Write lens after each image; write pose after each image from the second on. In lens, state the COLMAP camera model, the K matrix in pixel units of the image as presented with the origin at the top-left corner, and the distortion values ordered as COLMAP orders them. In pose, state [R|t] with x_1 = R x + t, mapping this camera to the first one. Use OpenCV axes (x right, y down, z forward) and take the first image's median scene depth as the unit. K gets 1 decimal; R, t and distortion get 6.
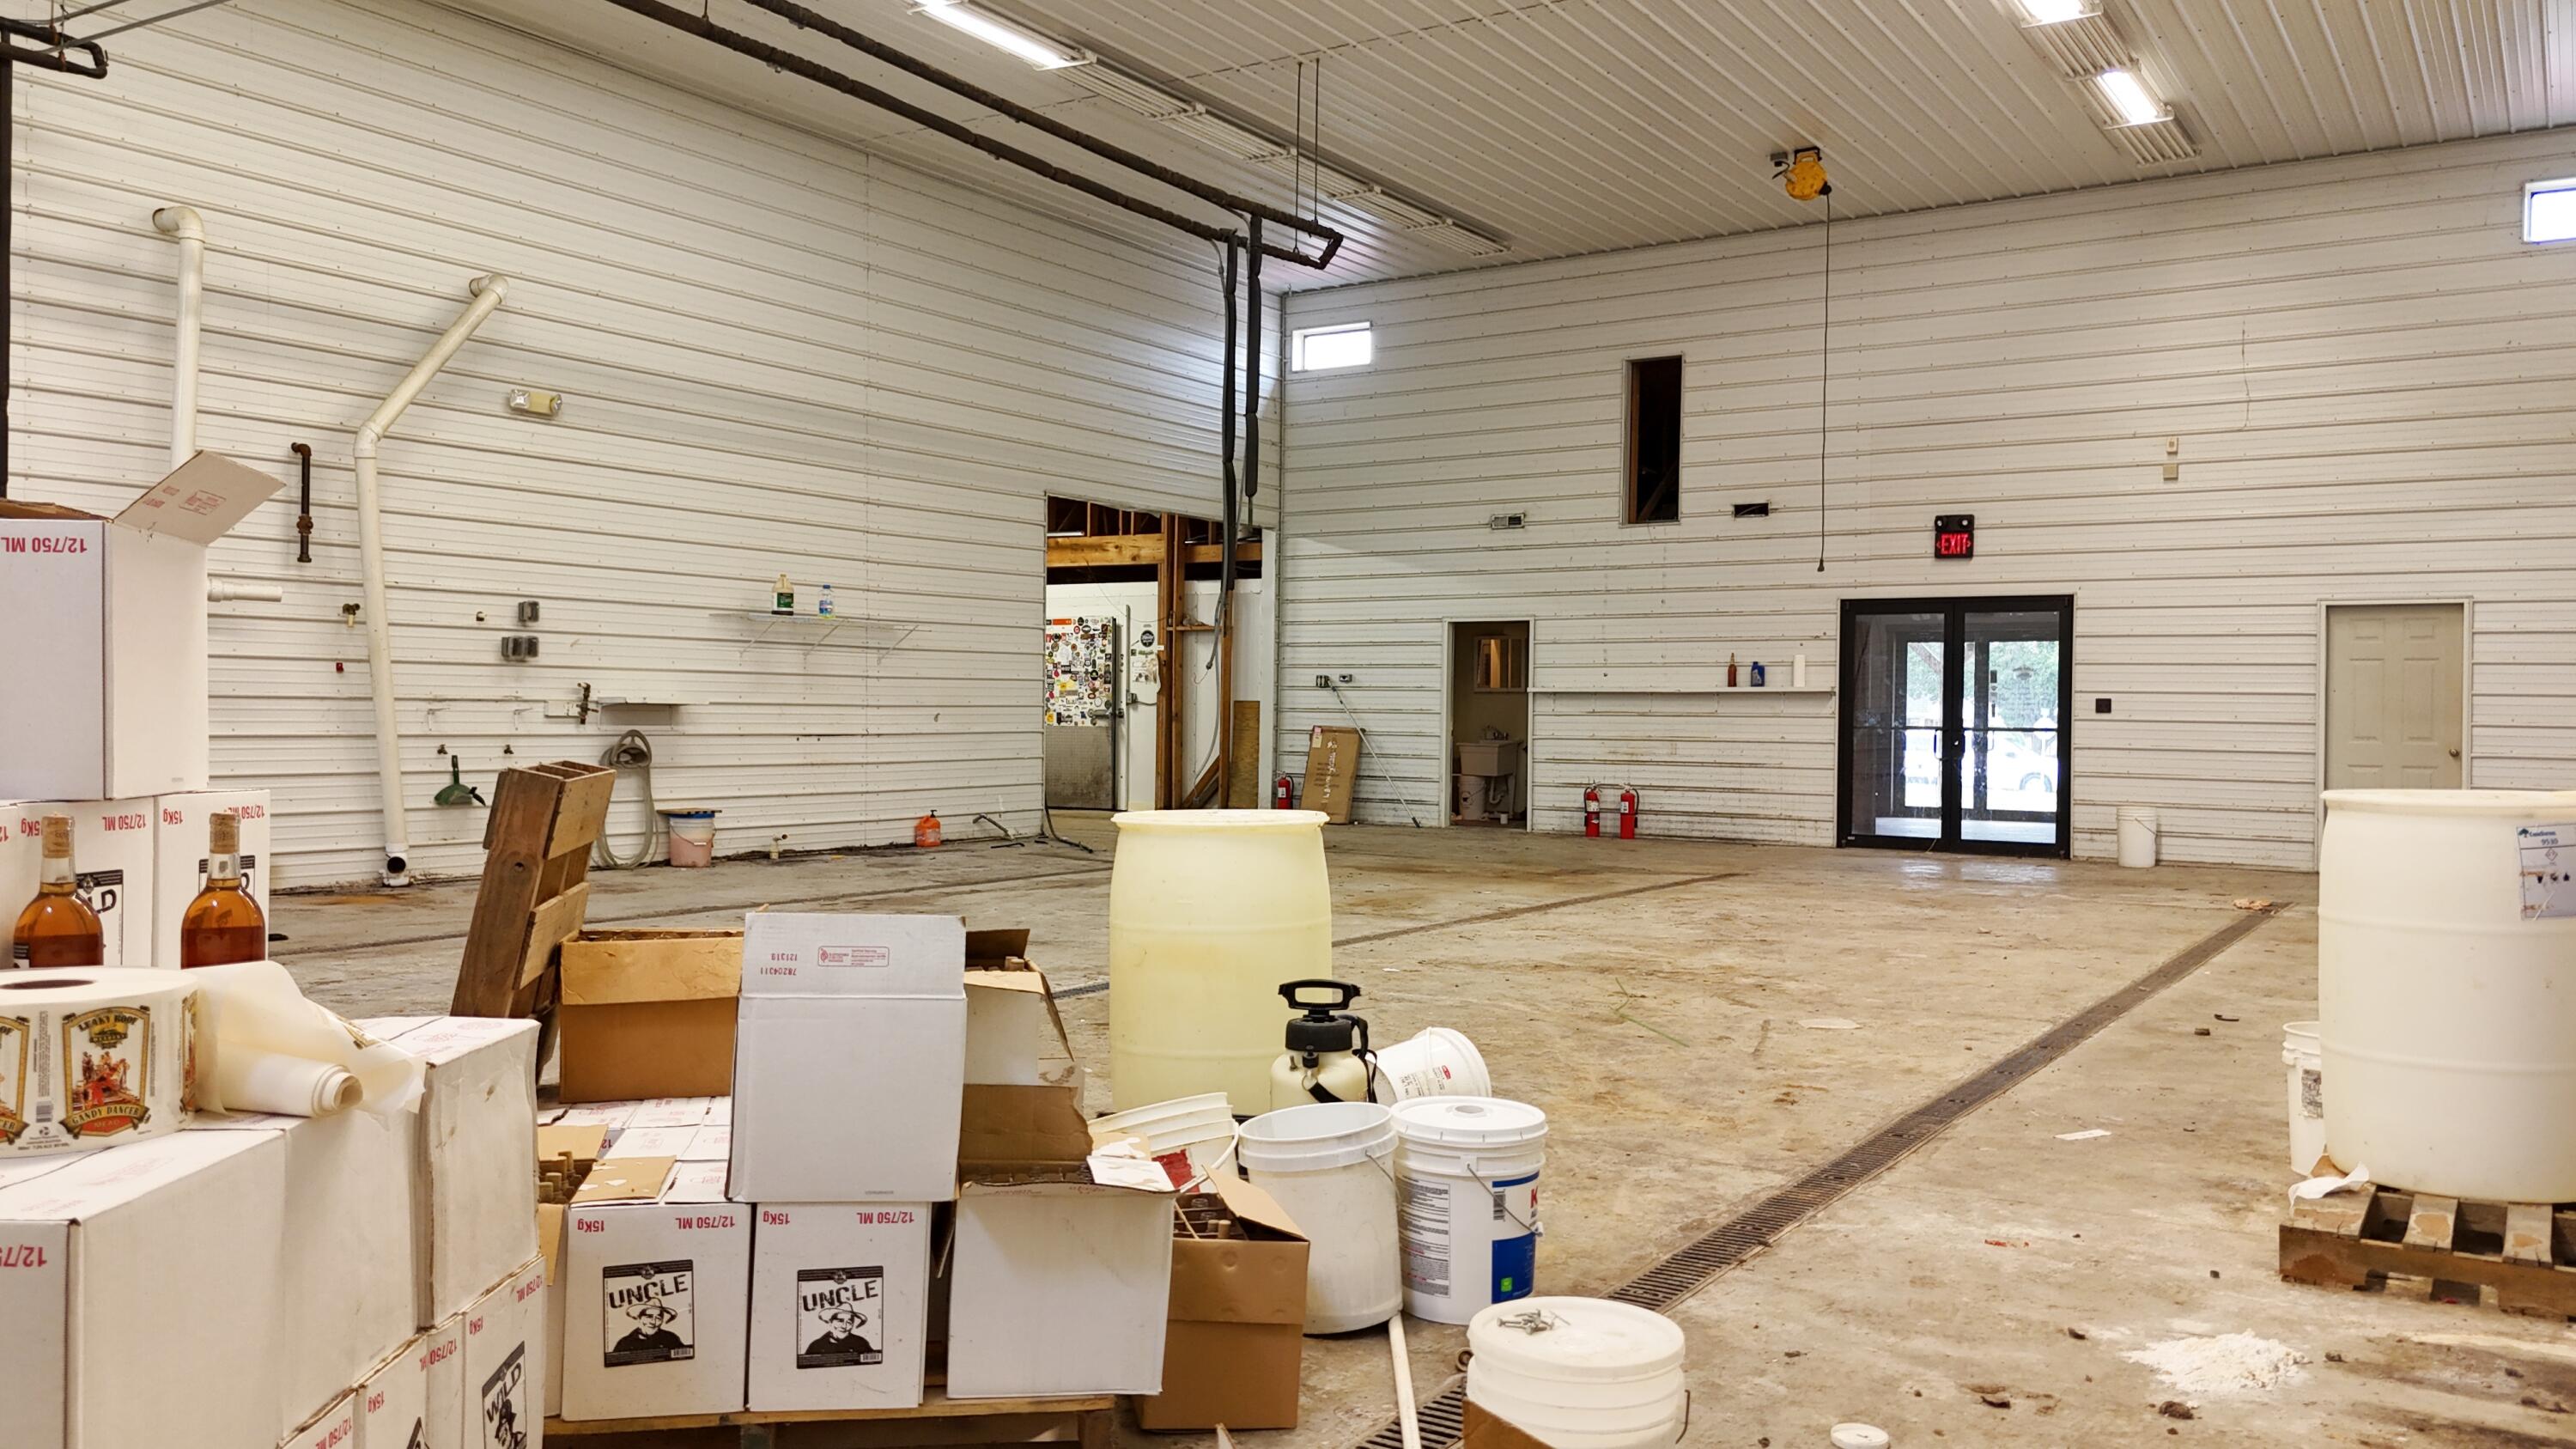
lens RADIAL K [[1919.3, 0, 1291.2], [0, 1919.3, 723.0], [0, 0, 1]] dist [0.049039, -0.031750]
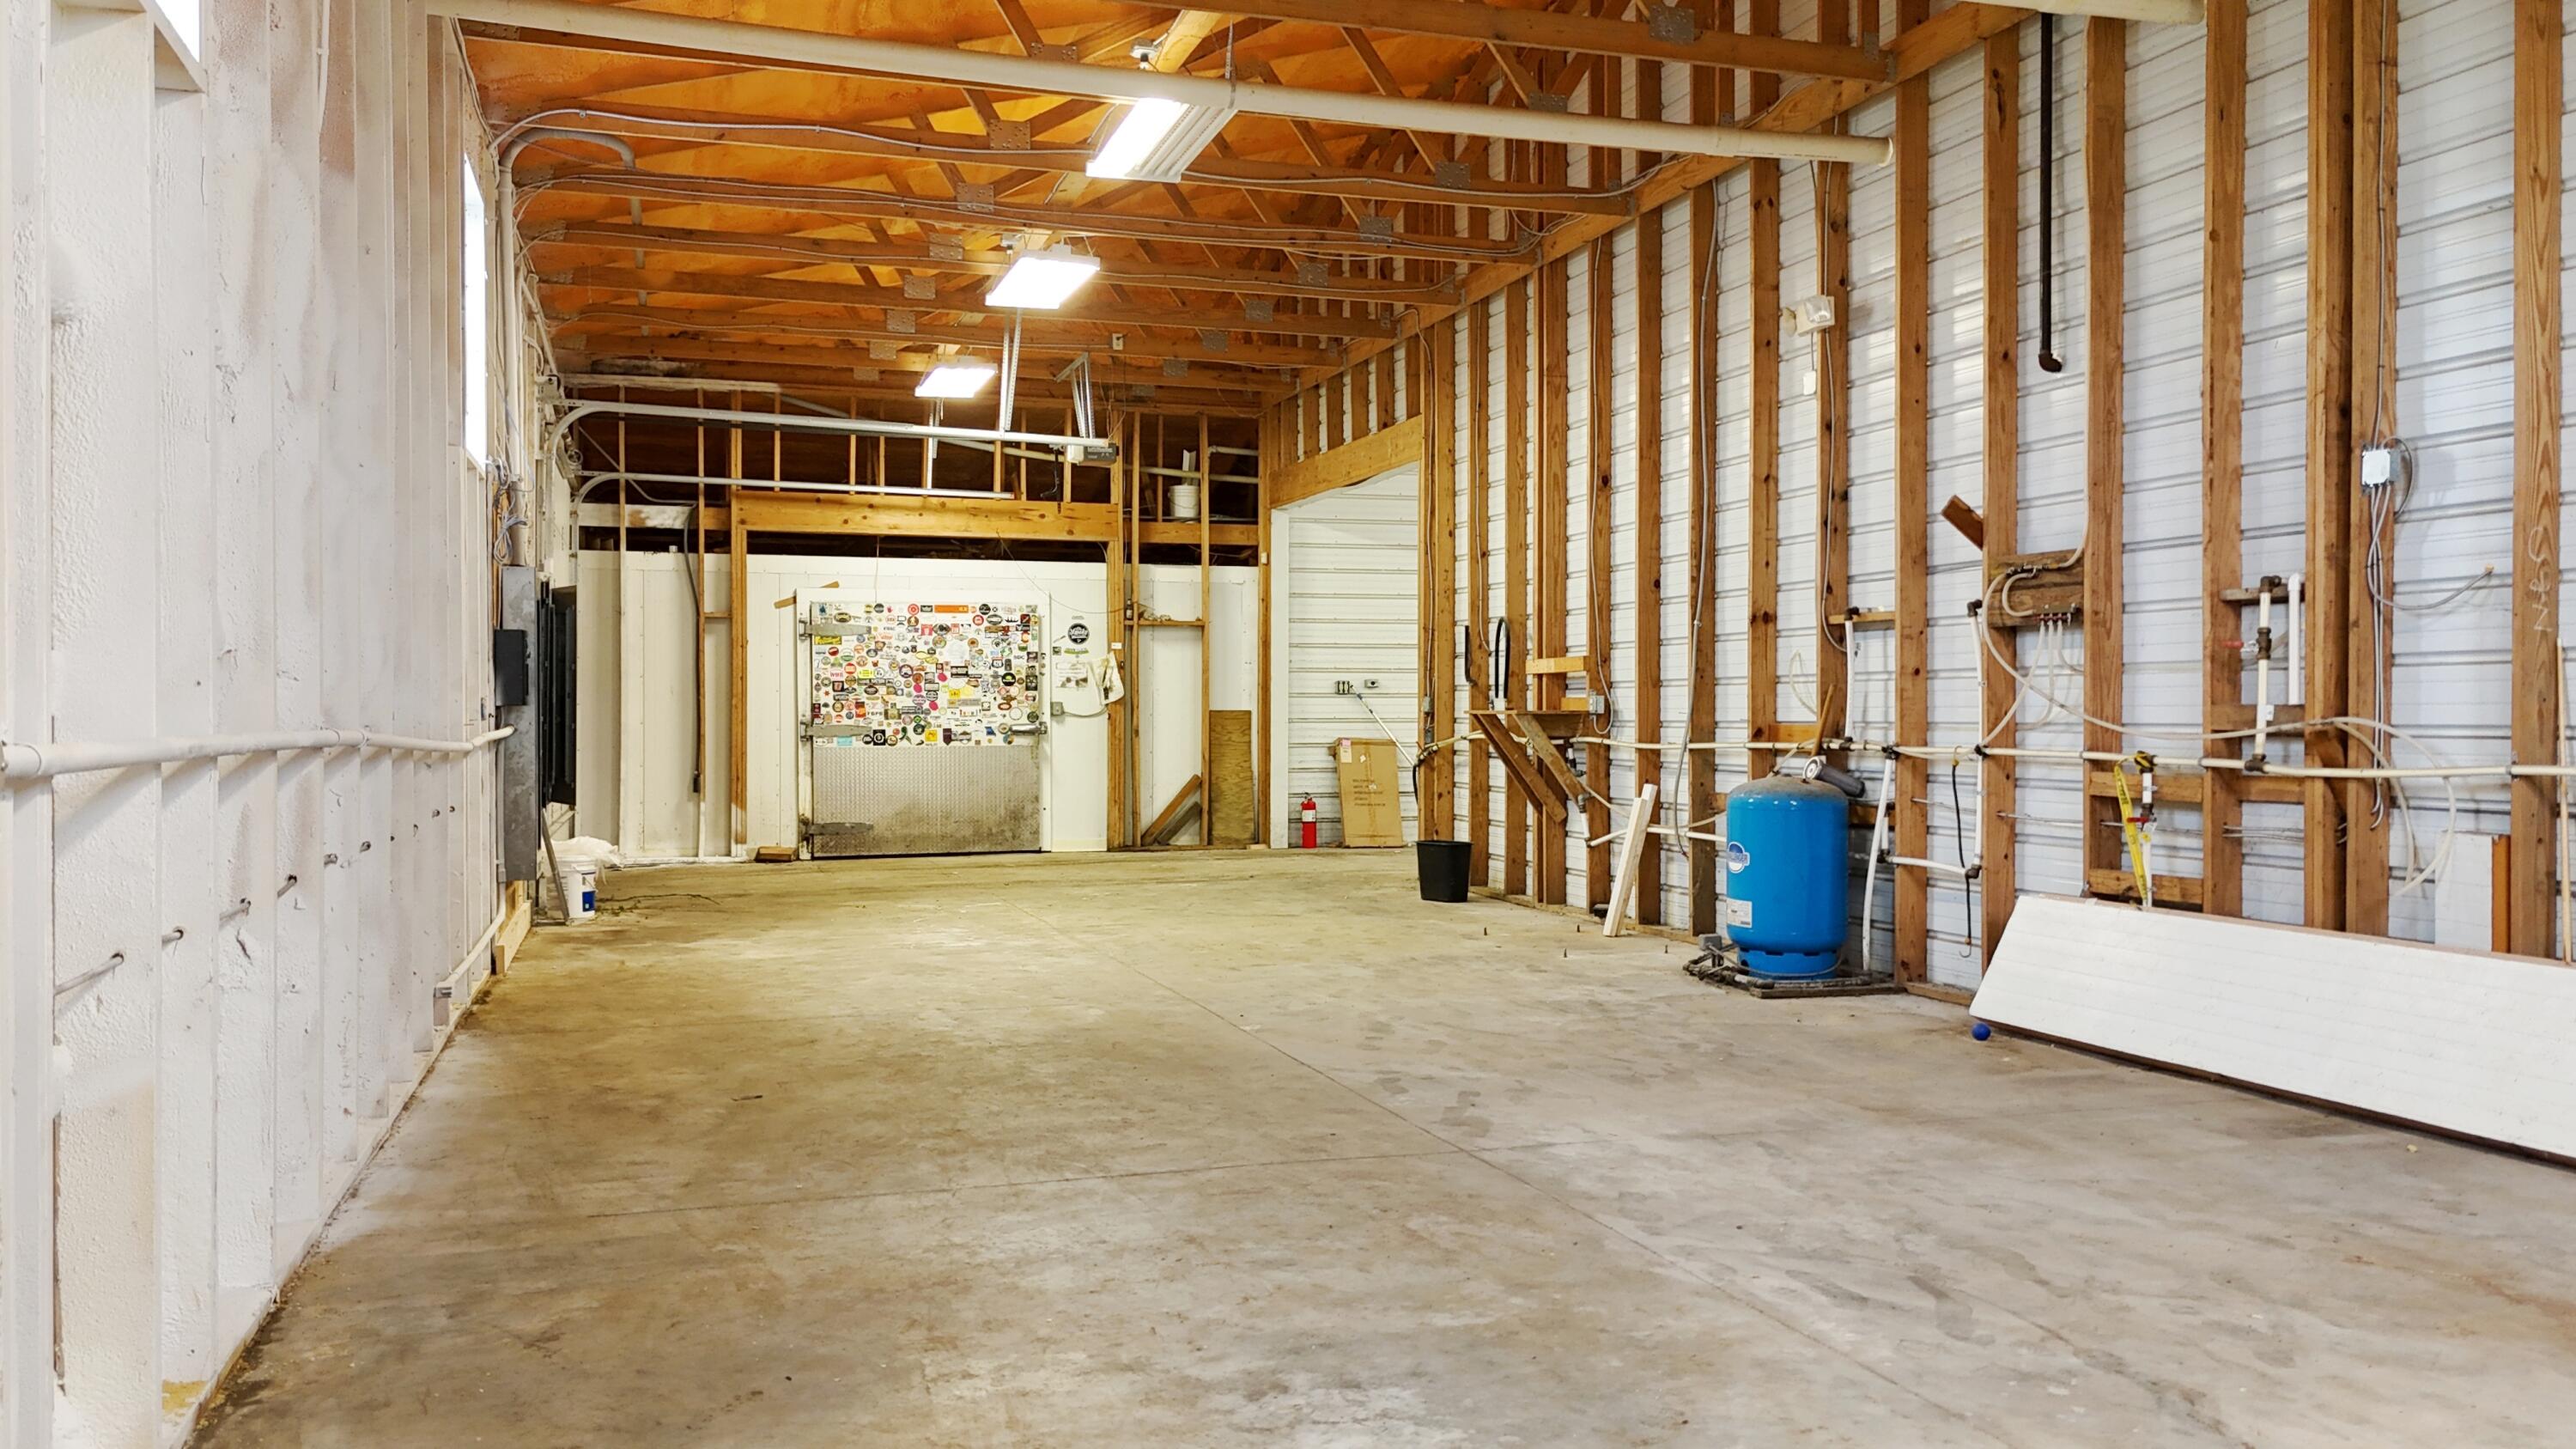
lens RADIAL K [[1919.3, 0, 1283.8], [0, 1919.3, 723.6], [0, 0, 1]] dist [0.049039, -0.031750]
pose [[0.641806, -0.016913, 0.766680, -0.631860], [0.014157, 0.999848, 0.010205, -0.013595], [-0.766736, 0.004304, 0.641948, 0.423294]]
